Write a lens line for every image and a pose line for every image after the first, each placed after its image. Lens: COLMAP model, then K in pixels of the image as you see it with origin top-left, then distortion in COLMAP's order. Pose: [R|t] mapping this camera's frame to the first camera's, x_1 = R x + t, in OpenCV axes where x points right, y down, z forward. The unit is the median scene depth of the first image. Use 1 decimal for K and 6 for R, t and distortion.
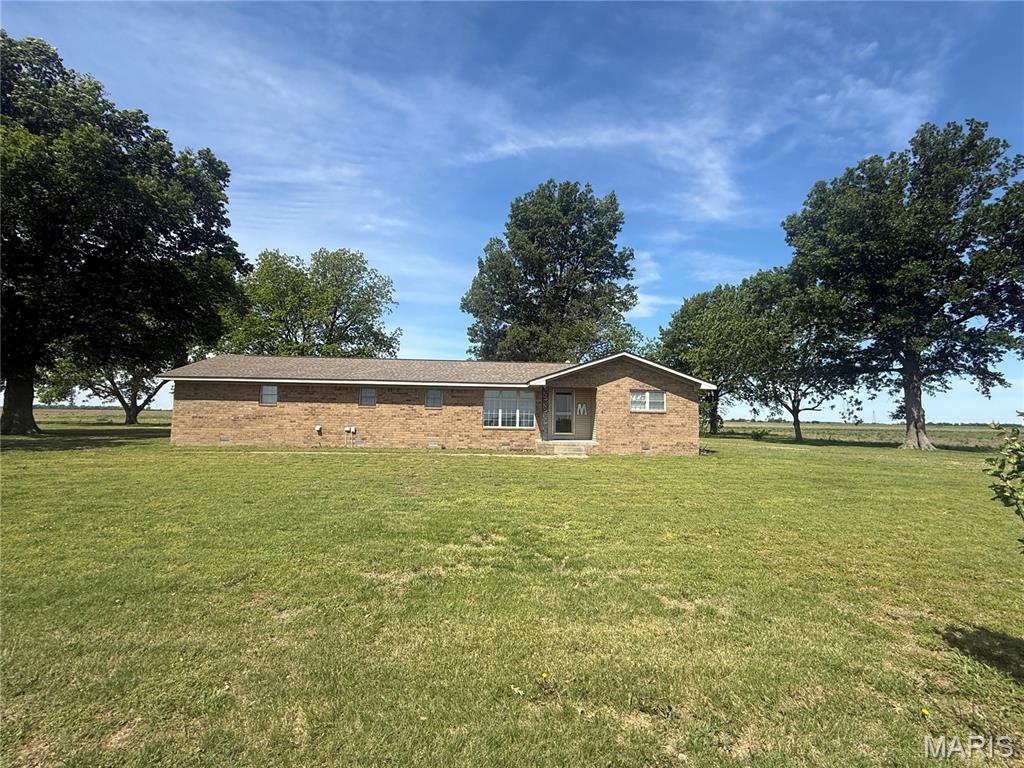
lens RADIAL K [[421.4, 0, 512.0], [0, 421.4, 384.0], [0, 0, 1]] dist [0.000735, 0.000163]
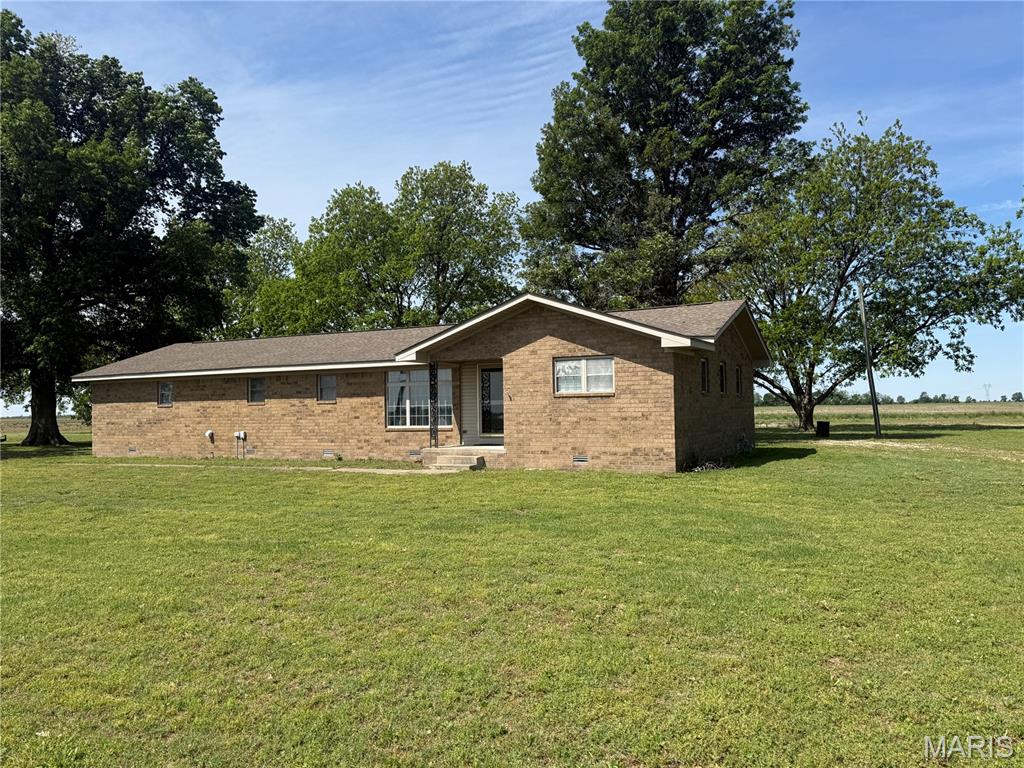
lens RADIAL K [[746.0, 0, 512.0], [0, 746.0, 384.0], [0, 0, 1]] dist [0.056172, -0.002286]
pose [[0.865780, -0.049443, -0.497976, 0.710126], [0.067696, 0.997532, 0.018654, 0.025801], [0.495825, -0.049861, 0.866990, 0.081890]]
